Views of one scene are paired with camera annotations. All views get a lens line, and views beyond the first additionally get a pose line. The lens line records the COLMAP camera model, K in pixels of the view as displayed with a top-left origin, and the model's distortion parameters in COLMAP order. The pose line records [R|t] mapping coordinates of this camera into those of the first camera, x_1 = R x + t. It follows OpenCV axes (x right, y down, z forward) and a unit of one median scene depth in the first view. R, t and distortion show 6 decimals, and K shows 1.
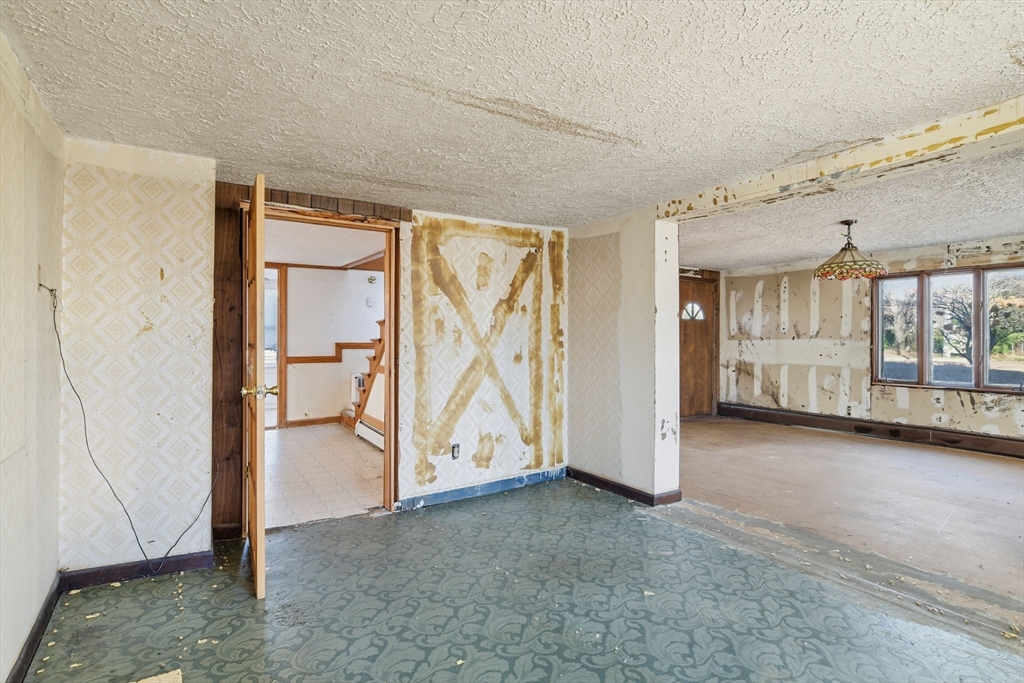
lens RADIAL K [[532.1, 0, 515.5], [0, 532.1, 337.3], [0, 0, 1]] dist [-0.005241, 0.000437]
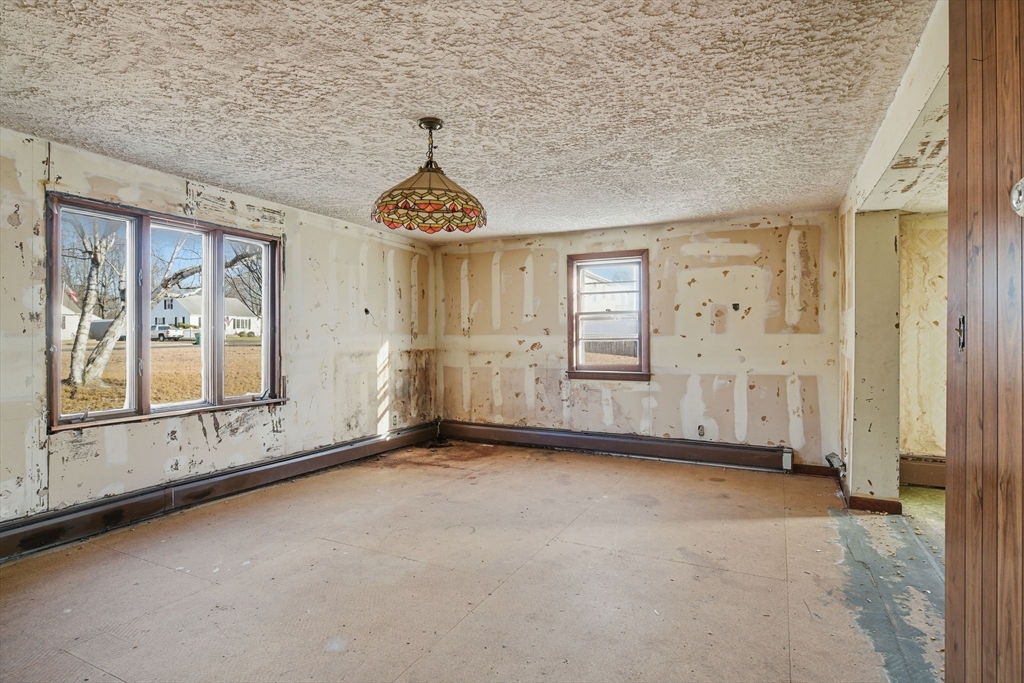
lens RADIAL K [[532.1, 0, 515.5], [0, 532.1, 337.3], [0, 0, 1]] dist [-0.005241, 0.000437]
pose [[-0.517773, -0.004984, 0.855503, 0.089007], [-0.007571, 0.999971, 0.001243, 0.005107], [-0.855484, -0.005833, -0.517796, 1.015000]]
